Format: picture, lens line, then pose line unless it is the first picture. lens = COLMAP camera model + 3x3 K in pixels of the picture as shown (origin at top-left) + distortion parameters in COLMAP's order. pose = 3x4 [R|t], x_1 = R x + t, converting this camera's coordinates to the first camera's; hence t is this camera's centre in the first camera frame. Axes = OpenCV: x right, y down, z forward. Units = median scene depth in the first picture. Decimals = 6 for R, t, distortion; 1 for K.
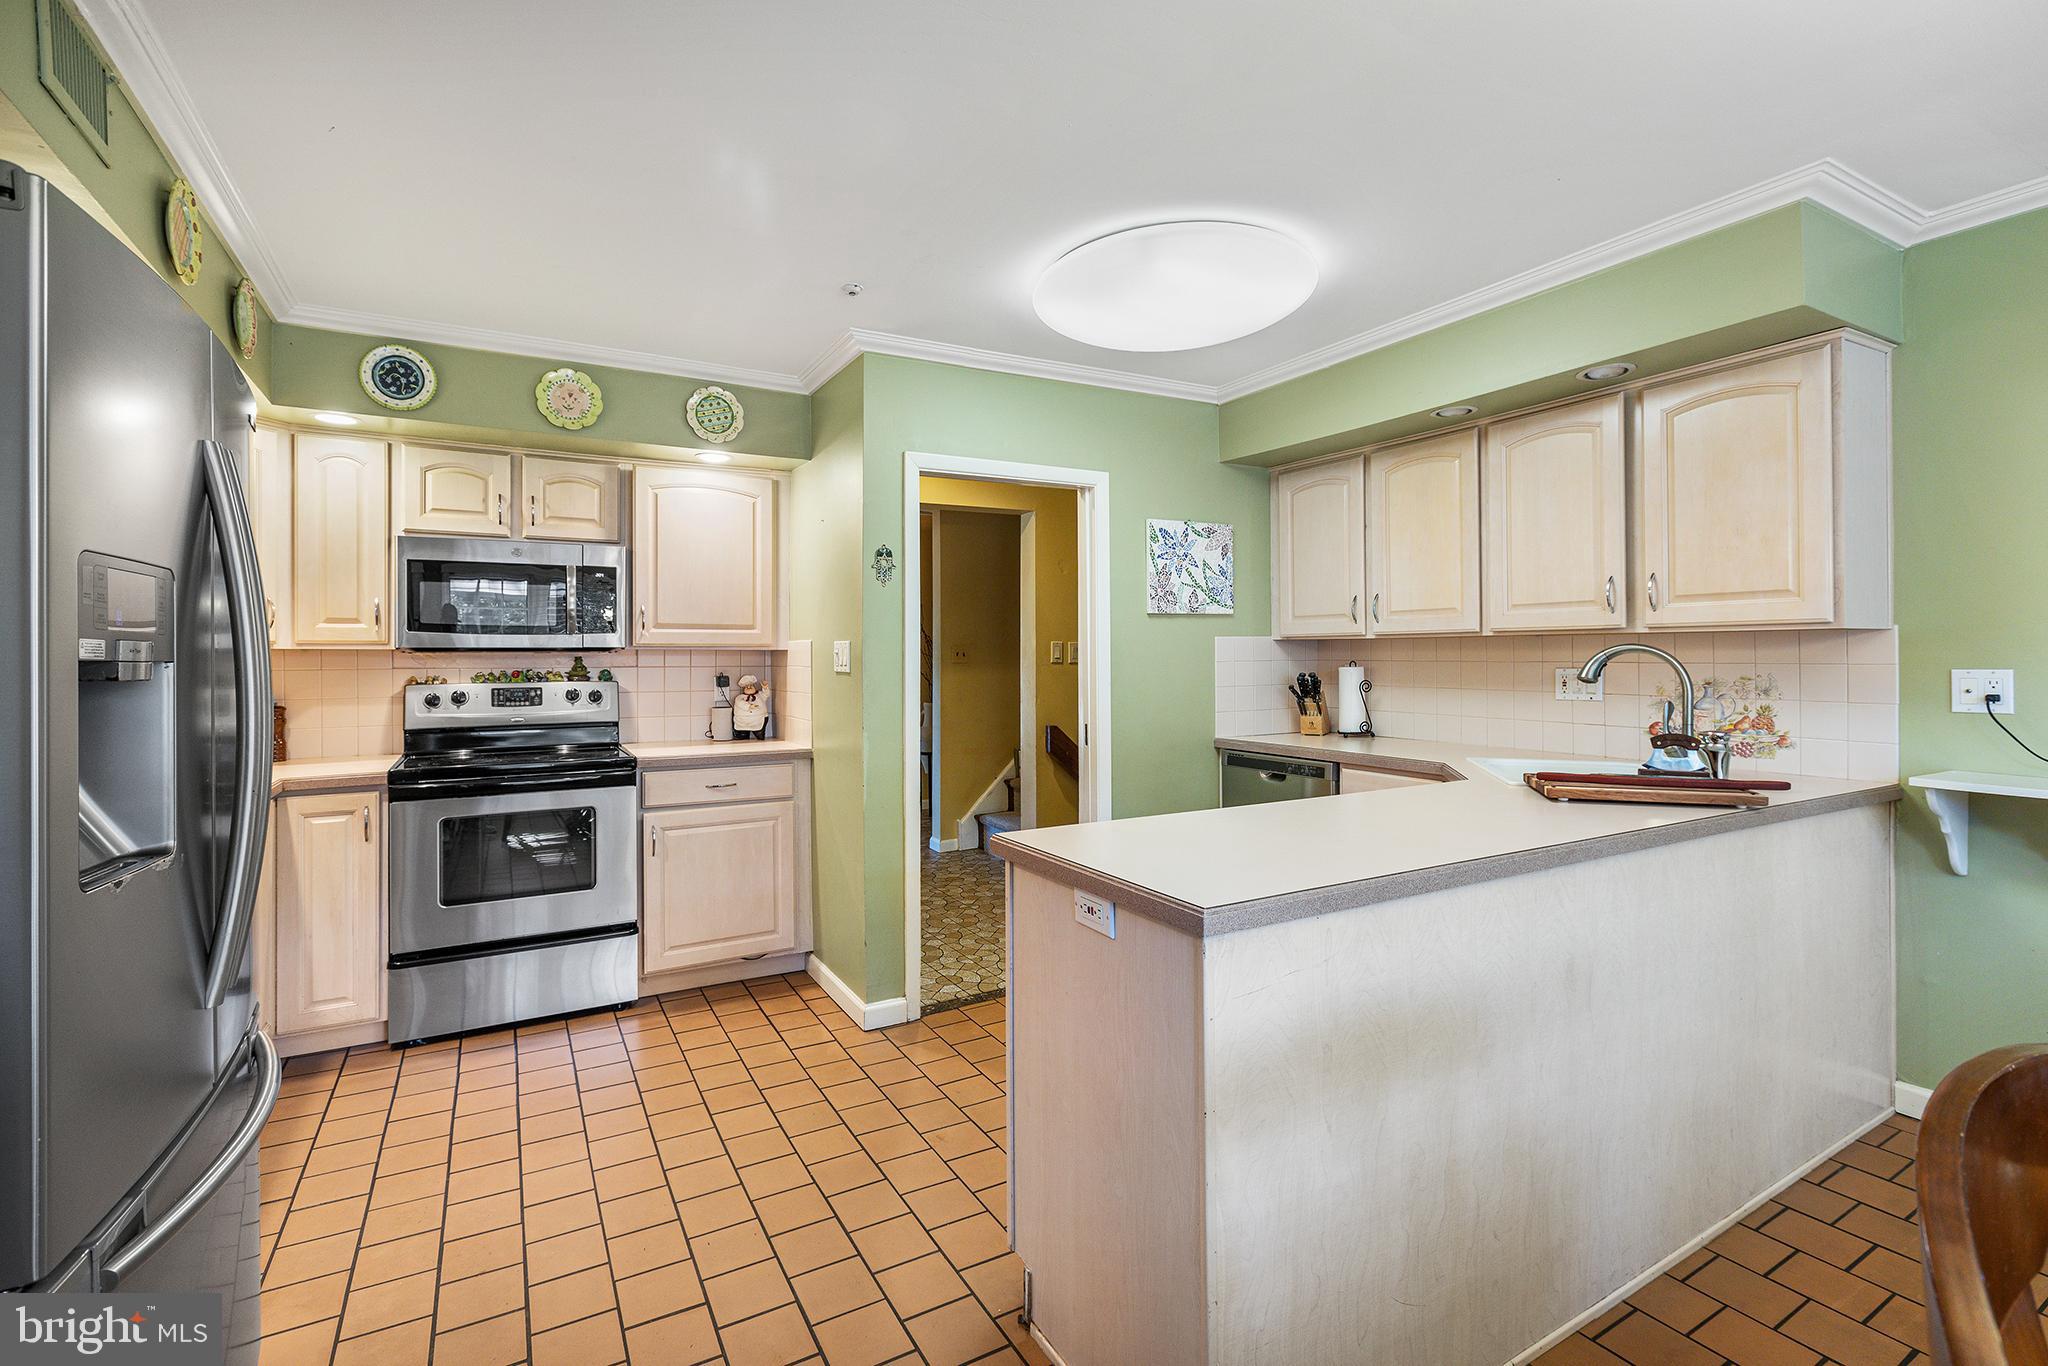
lens RADIAL K [[921.5, 0, 1019.5], [0, 921.5, 663.9], [0, 0, 1]] dist [0.000313, -0.000566]
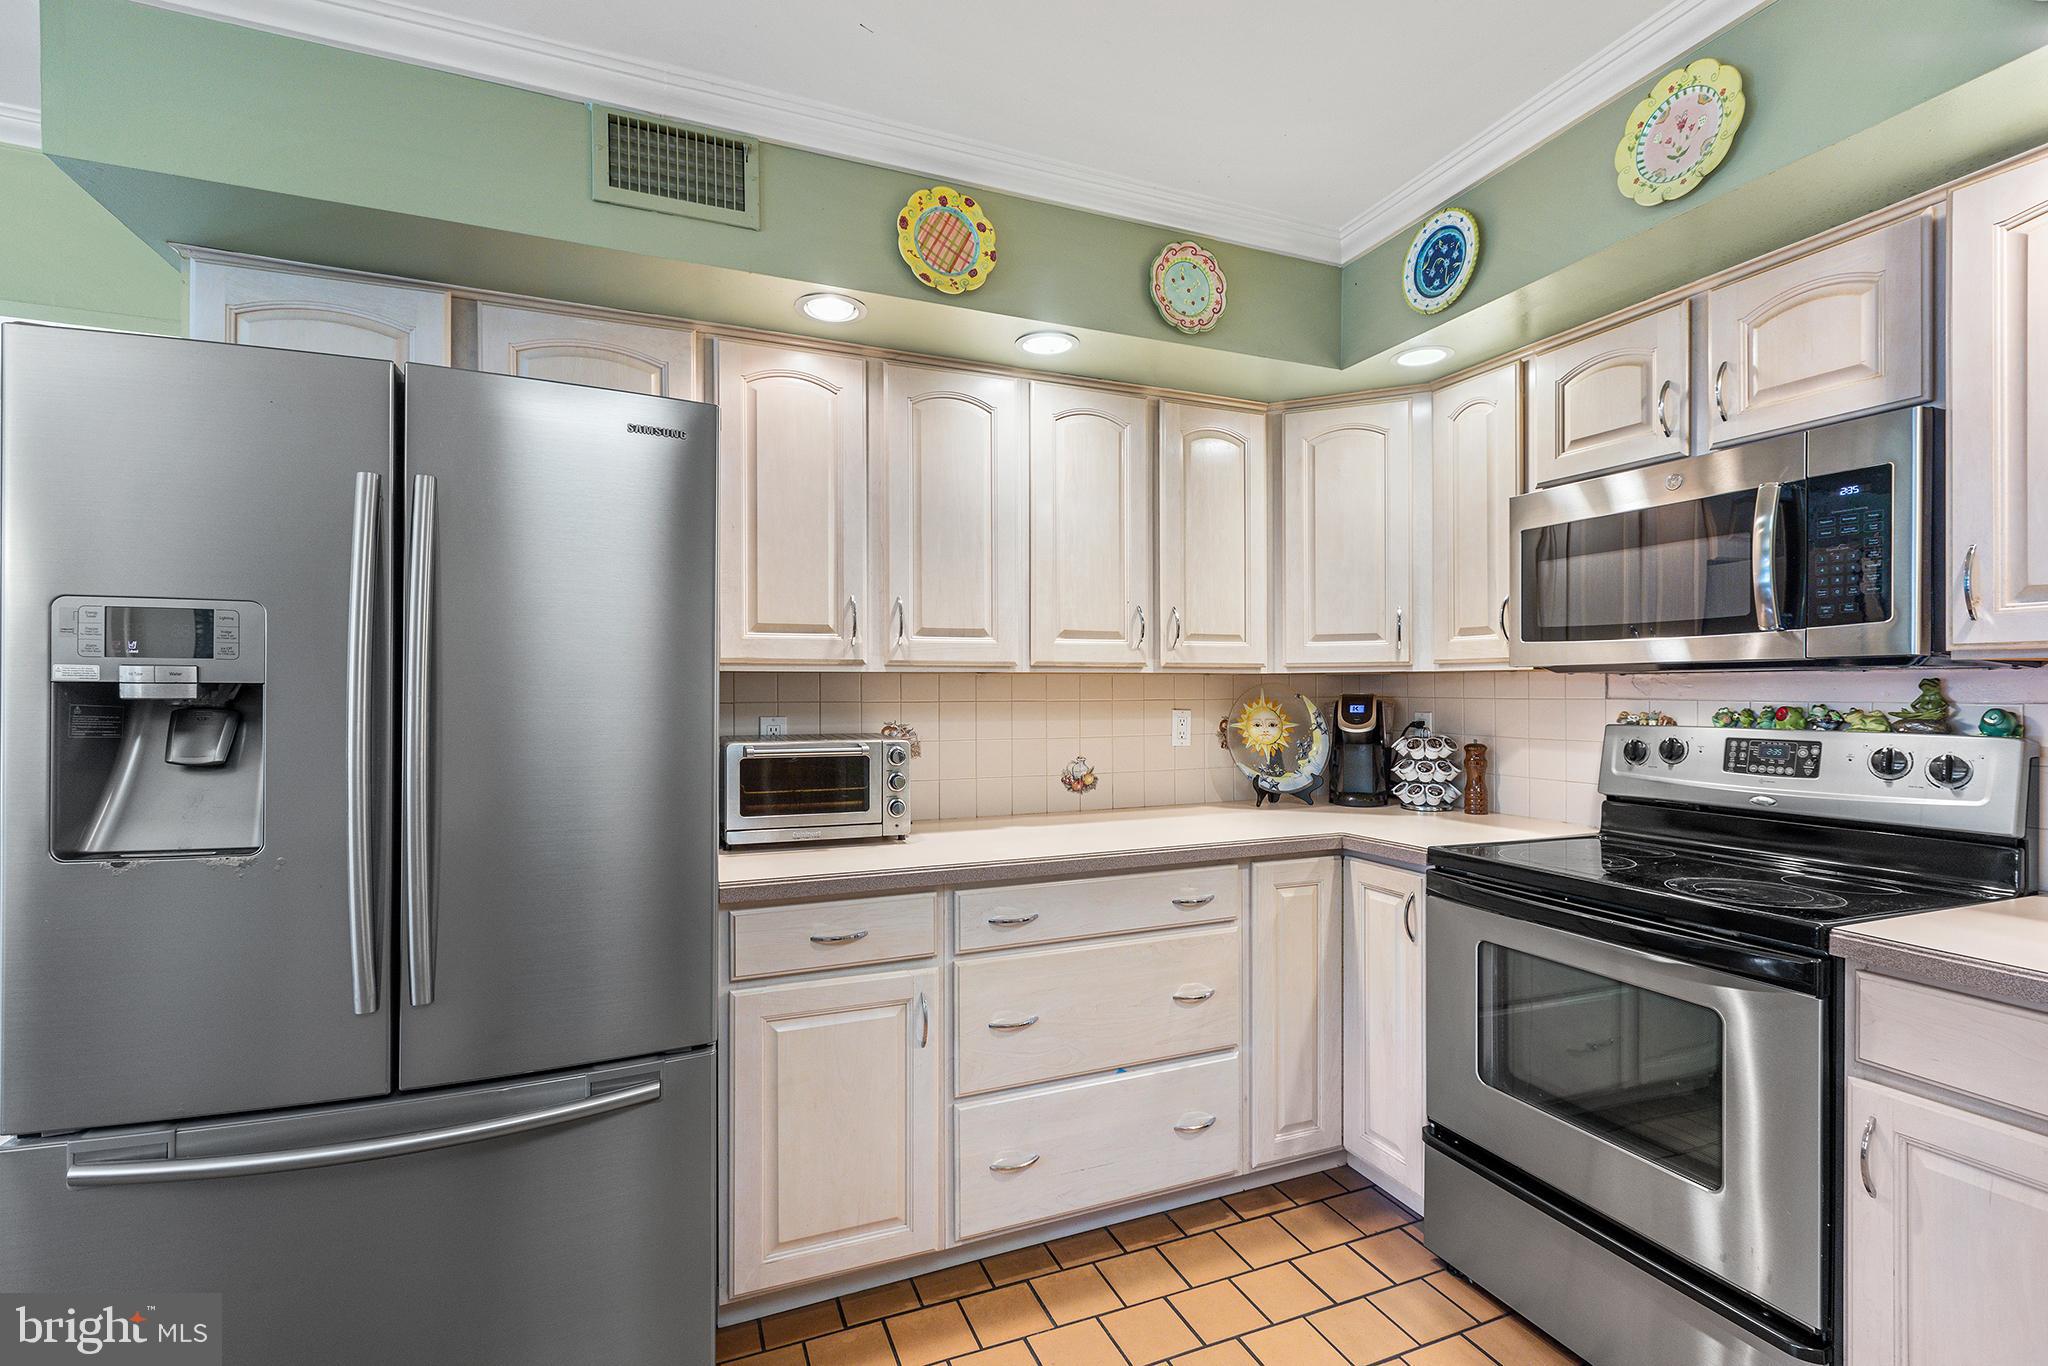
lens RADIAL K [[921.5, 0, 1024.3], [0, 921.5, 690.3], [0, 0, 1]] dist [0.000313, -0.000566]
pose [[-0.129284, 0.006665, -0.991585, 0.026190], [-0.006776, 0.999948, 0.007605, -0.002881], [0.991584, 0.007702, -0.129232, 0.694509]]
